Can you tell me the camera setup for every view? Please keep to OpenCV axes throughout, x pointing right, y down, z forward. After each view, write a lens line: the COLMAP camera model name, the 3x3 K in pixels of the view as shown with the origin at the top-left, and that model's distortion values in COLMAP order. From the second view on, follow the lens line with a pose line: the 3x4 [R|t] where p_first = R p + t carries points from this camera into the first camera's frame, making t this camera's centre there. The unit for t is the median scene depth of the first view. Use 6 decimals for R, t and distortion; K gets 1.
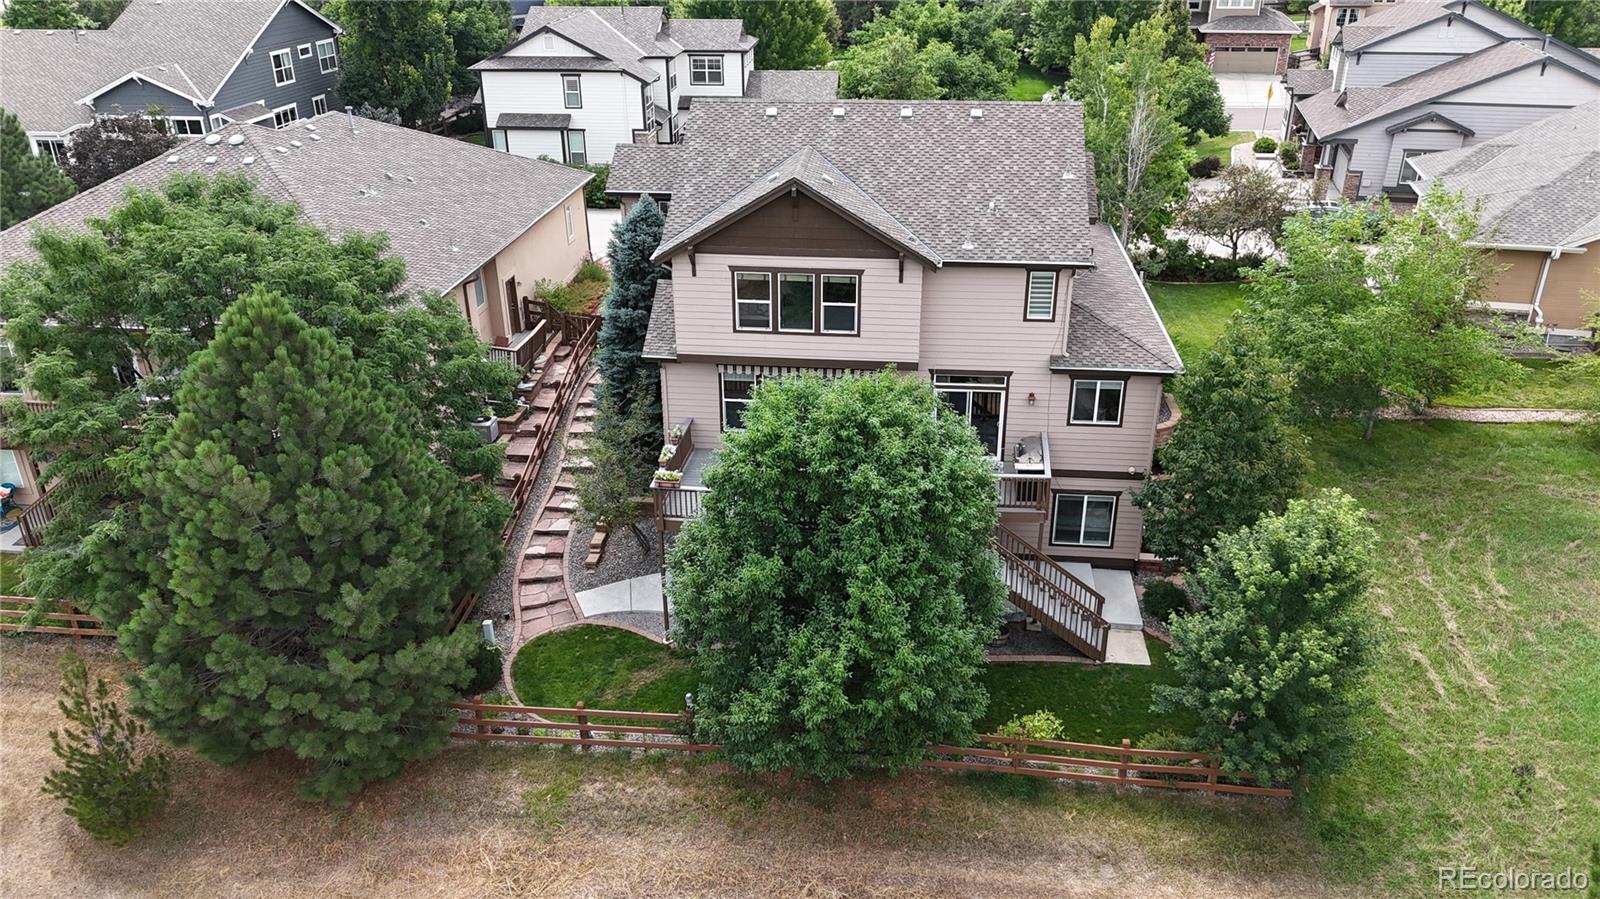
lens RADIAL K [[1176.0, 0, 803.0], [0, 1176.0, 446.5], [0, 0, 1]] dist [0.072778, -0.076455]
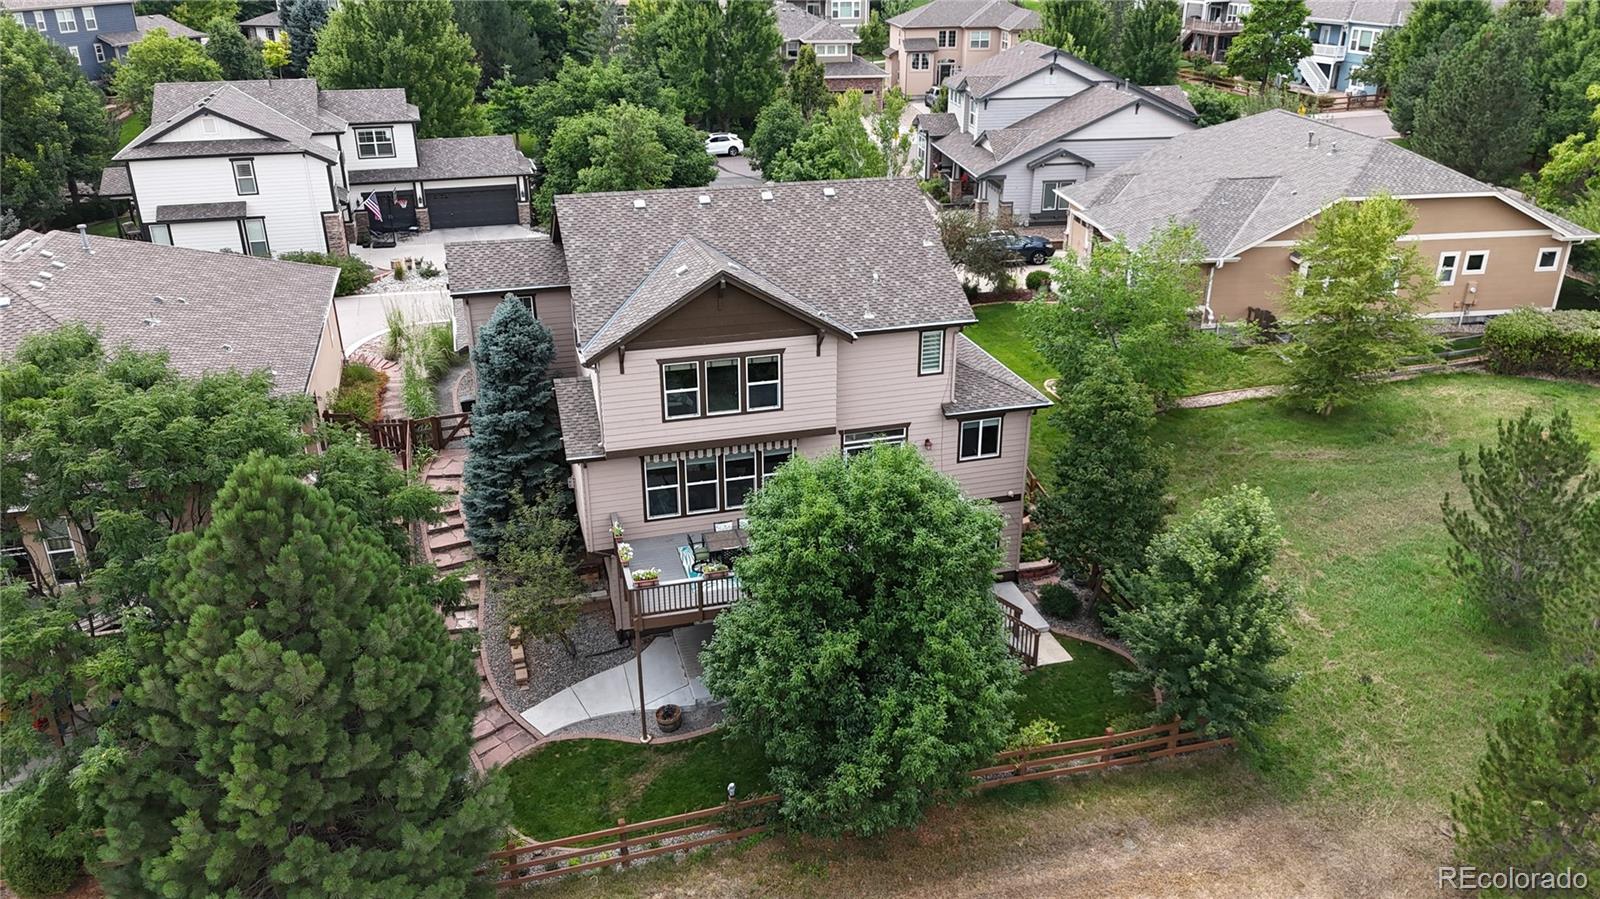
lens RADIAL K [[1188.8, 0, 805.2], [0, 1188.8, 434.8], [0, 0, 1]] dist [0.070868, -0.075945]
pose [[0.925802, -0.144428, 0.349329, -0.299101], [0.157016, 0.987565, -0.007823, -0.058112], [-0.343855, 0.062093, 0.936968, -0.005495]]
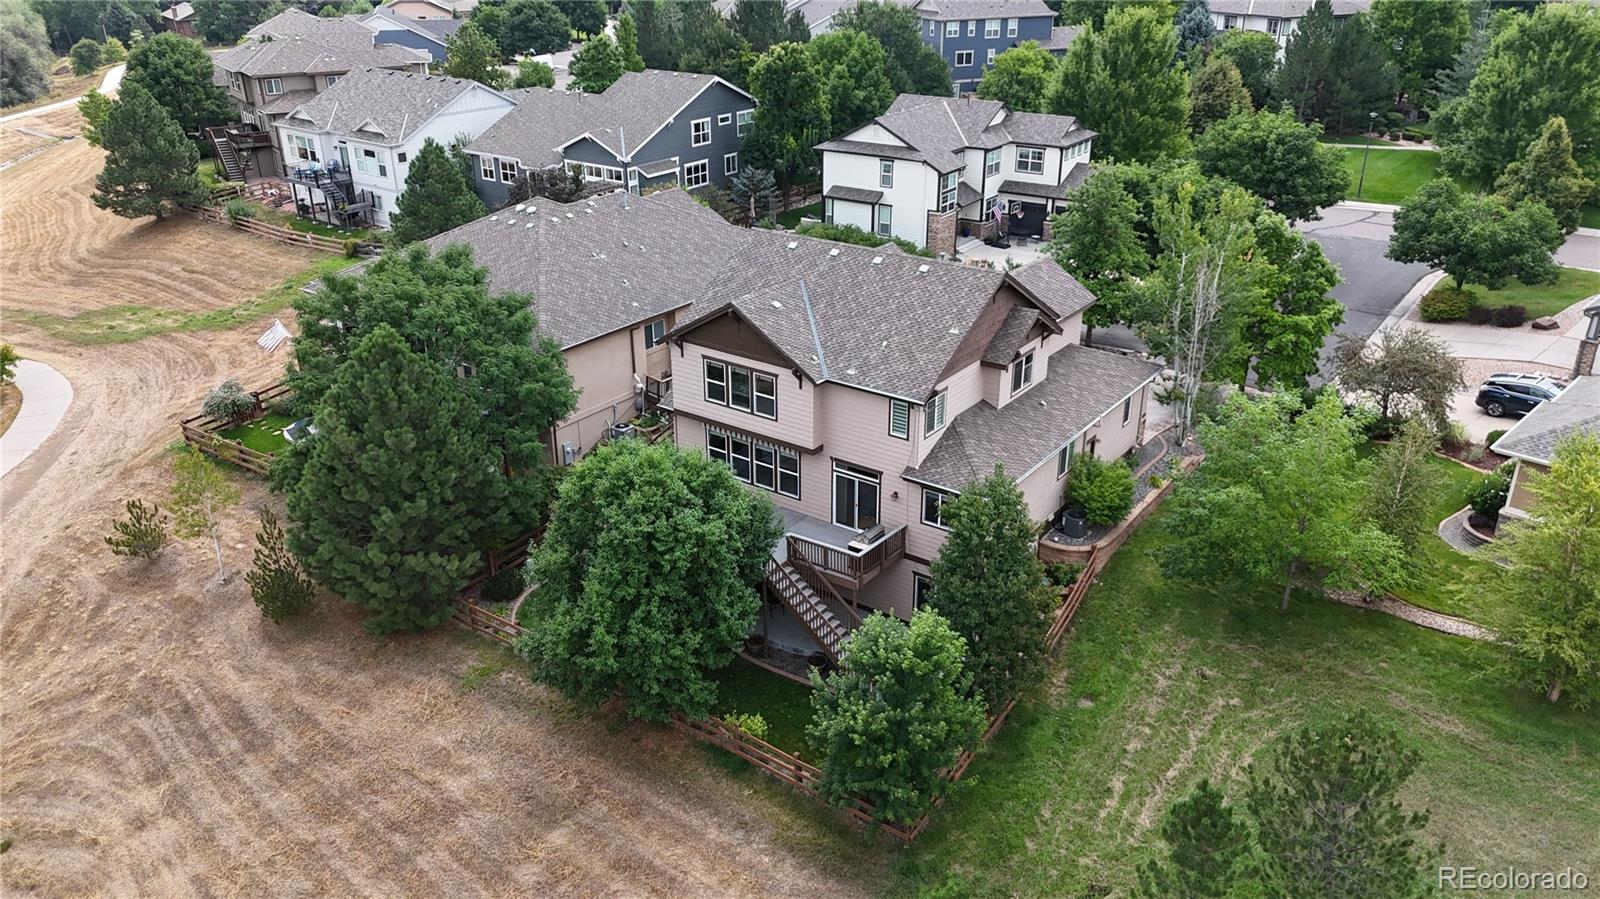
lens RADIAL K [[1188.8, 0, 805.2], [0, 1188.8, 434.8], [0, 0, 1]] dist [0.070868, -0.075945]
pose [[0.868908, 0.201869, -0.451938, 0.672624], [-0.210673, 0.977053, 0.031379, -0.124393], [0.447902, 0.067945, 0.891497, -0.192605]]
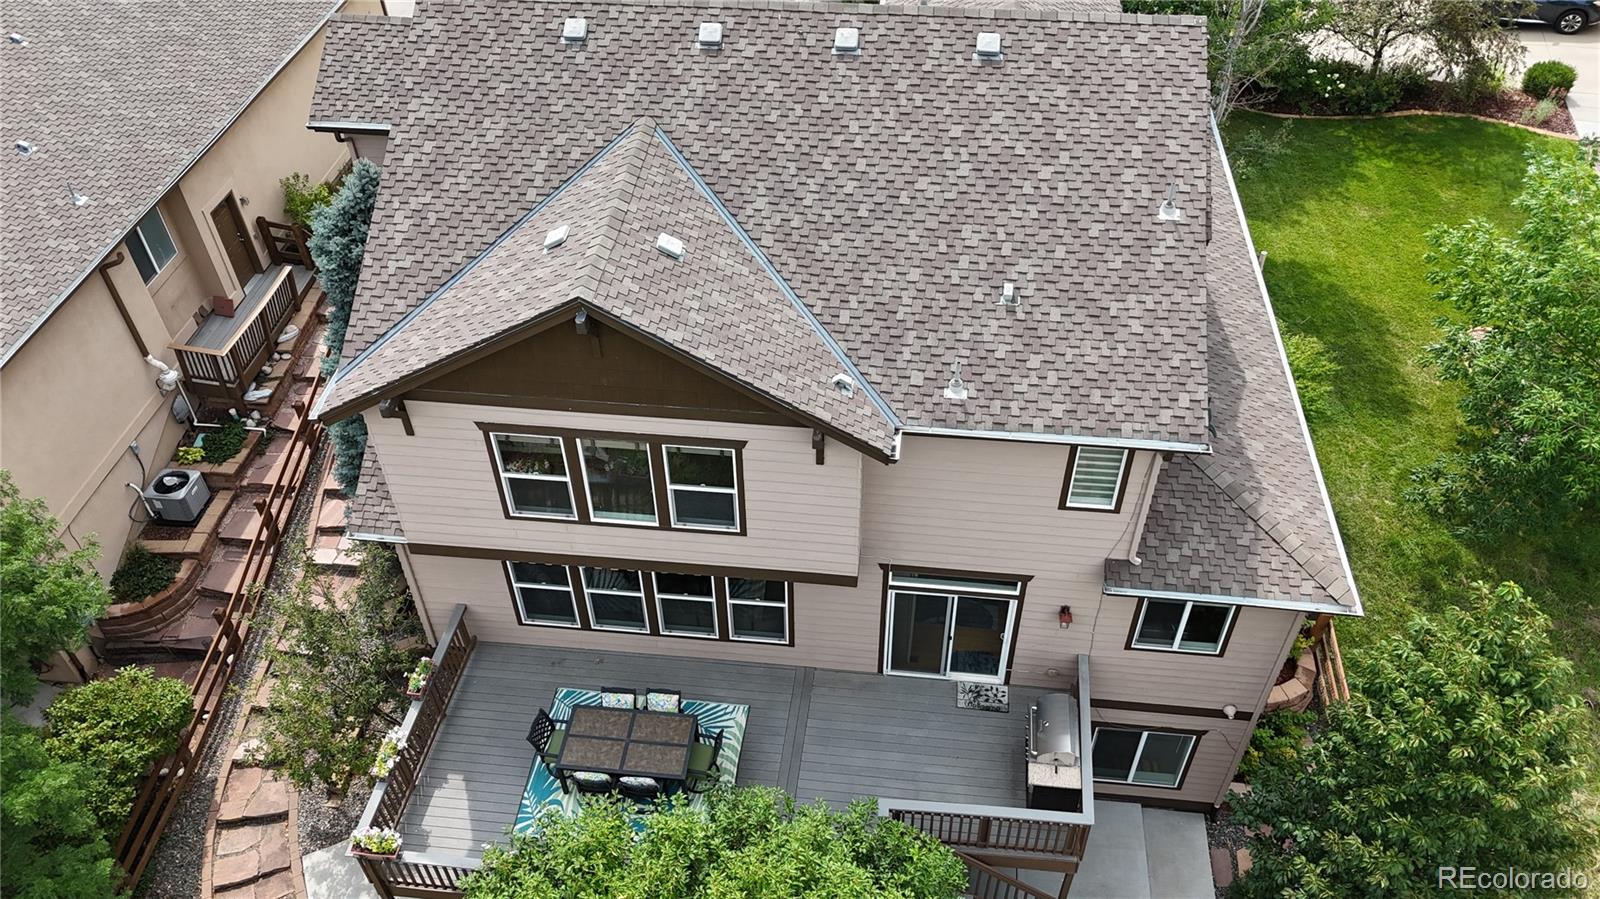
lens RADIAL K [[1176.0, 0, 803.0], [0, 1176.0, 446.5], [0, 0, 1]] dist [0.072778, -0.076455]
pose [[0.999998, -0.001445, -0.001557, 0.072623], [0.001861, 0.949484, 0.313811, -0.286716], [0.001025, -0.313813, 0.949484, 0.498292]]
